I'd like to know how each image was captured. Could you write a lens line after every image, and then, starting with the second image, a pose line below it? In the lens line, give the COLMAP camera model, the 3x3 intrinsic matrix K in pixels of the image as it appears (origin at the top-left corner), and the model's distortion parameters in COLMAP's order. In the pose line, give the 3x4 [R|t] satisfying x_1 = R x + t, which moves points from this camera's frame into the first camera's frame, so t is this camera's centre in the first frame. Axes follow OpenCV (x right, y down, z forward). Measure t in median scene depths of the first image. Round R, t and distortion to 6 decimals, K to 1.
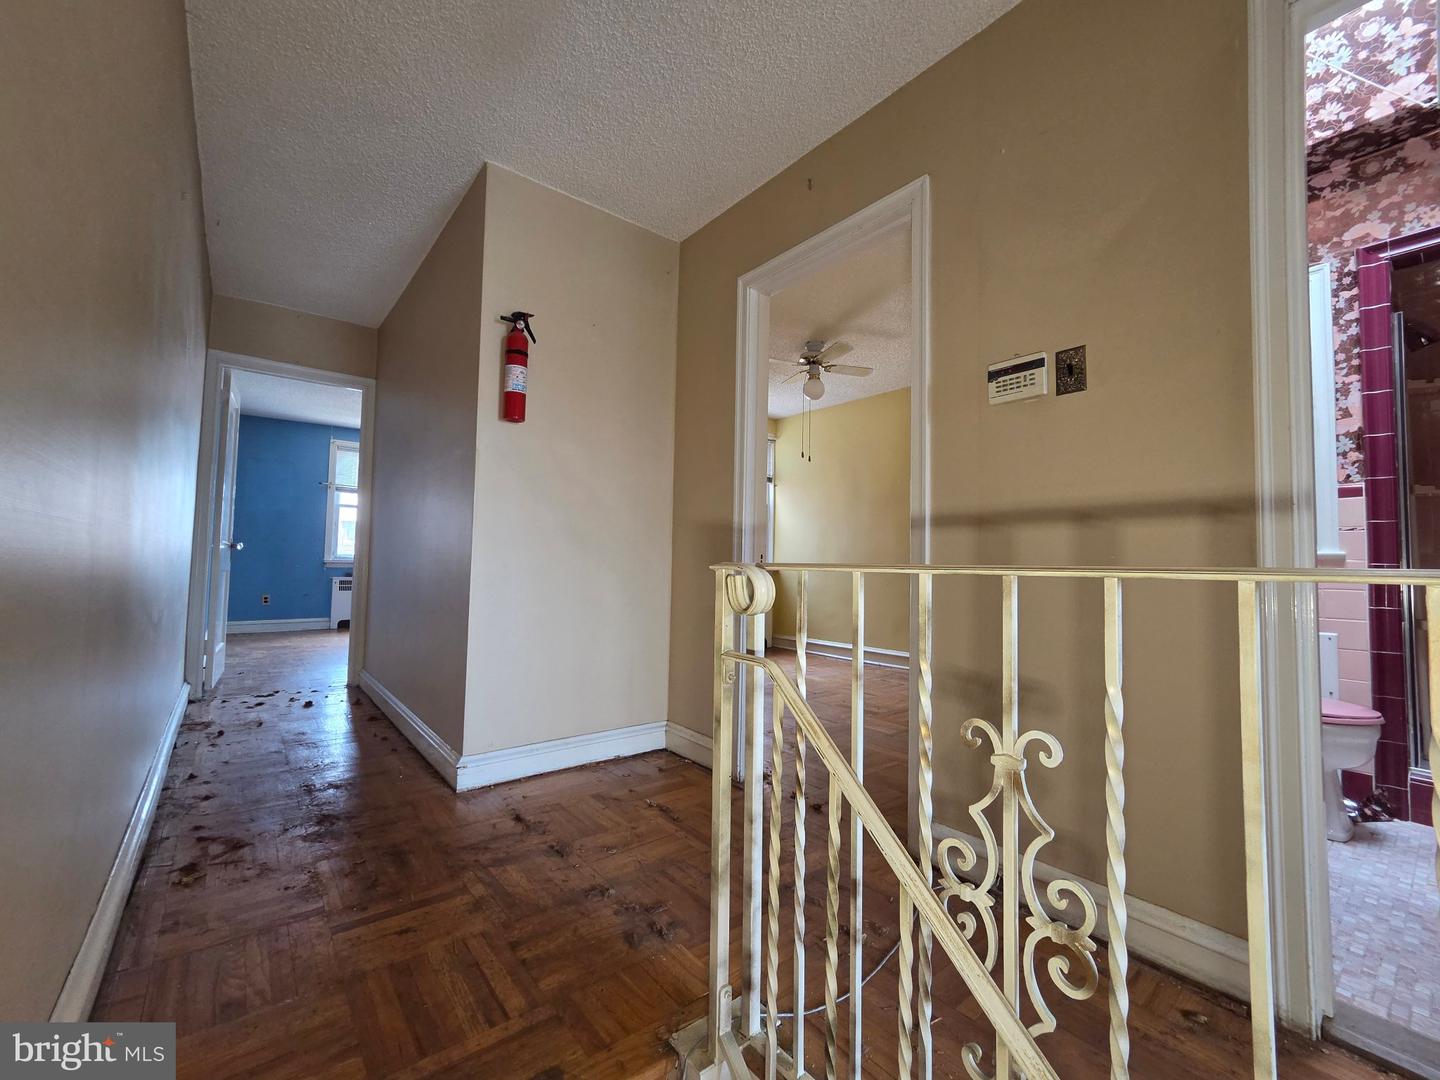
lens RADIAL K [[596.7, 0, 723.1], [0, 596.7, 541.4], [0, 0, 1]] dist [0.002148, 0.000647]
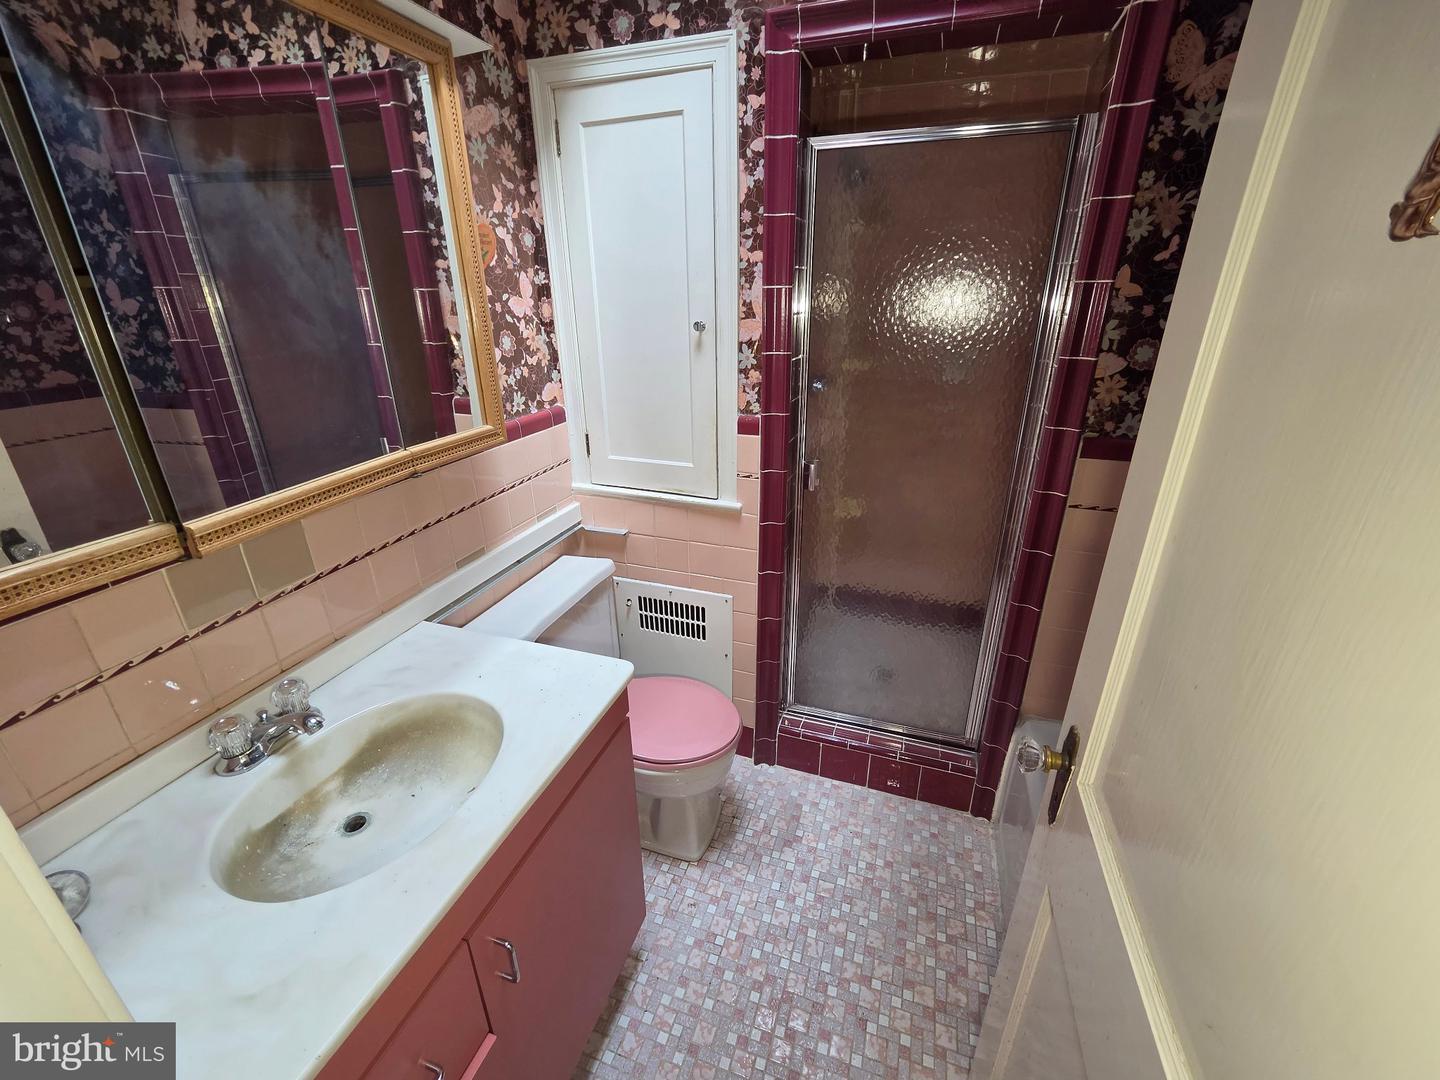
lens RADIAL K [[596.7, 0, 724.9], [0, 596.7, 537.4], [0, 0, 1]] dist [0.002148, 0.000647]
pose [[0.850092, -0.222542, 0.477303, 0.628913], [-0.002063, 0.904914, 0.425589, -0.271078], [-0.526629, -0.362774, 0.768802, 0.388527]]
